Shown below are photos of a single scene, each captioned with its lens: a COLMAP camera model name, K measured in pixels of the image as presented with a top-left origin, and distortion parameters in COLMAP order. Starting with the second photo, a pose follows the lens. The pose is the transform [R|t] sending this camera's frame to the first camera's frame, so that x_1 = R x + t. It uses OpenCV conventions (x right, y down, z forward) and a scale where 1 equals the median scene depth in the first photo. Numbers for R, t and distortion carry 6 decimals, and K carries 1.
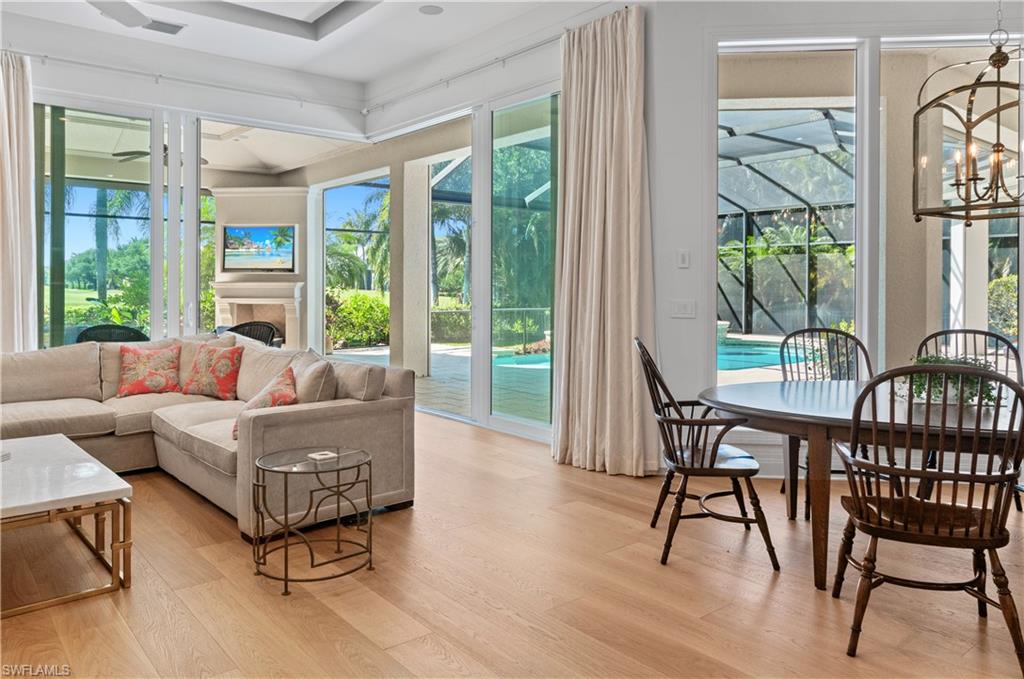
lens RADIAL K [[714.8, 0, 513.4], [0, 714.8, 303.1], [0, 0, 1]] dist [0.000452, -0.000215]
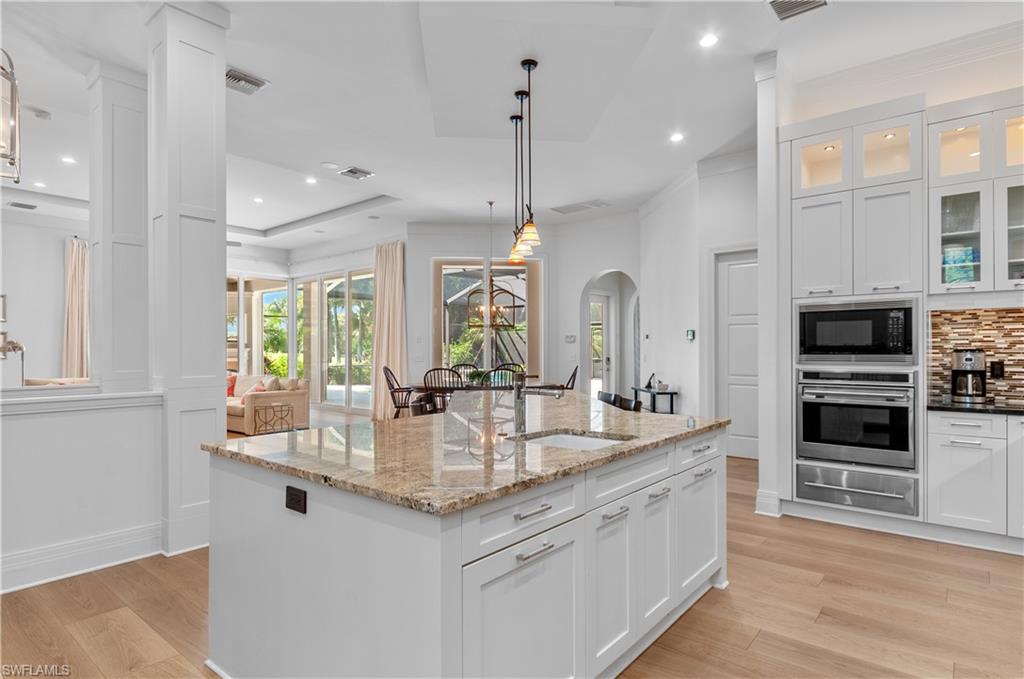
lens RADIAL K [[560.0, 0, 509.1], [0, 560.0, 350.5], [0, 0, 1]] dist [0.019437, 0.000229]
pose [[0.985253, -0.007476, 0.170941, 0.133649], [0.011323, 0.999704, -0.021538, 0.018634], [-0.170730, 0.023156, 0.985046, -0.676019]]
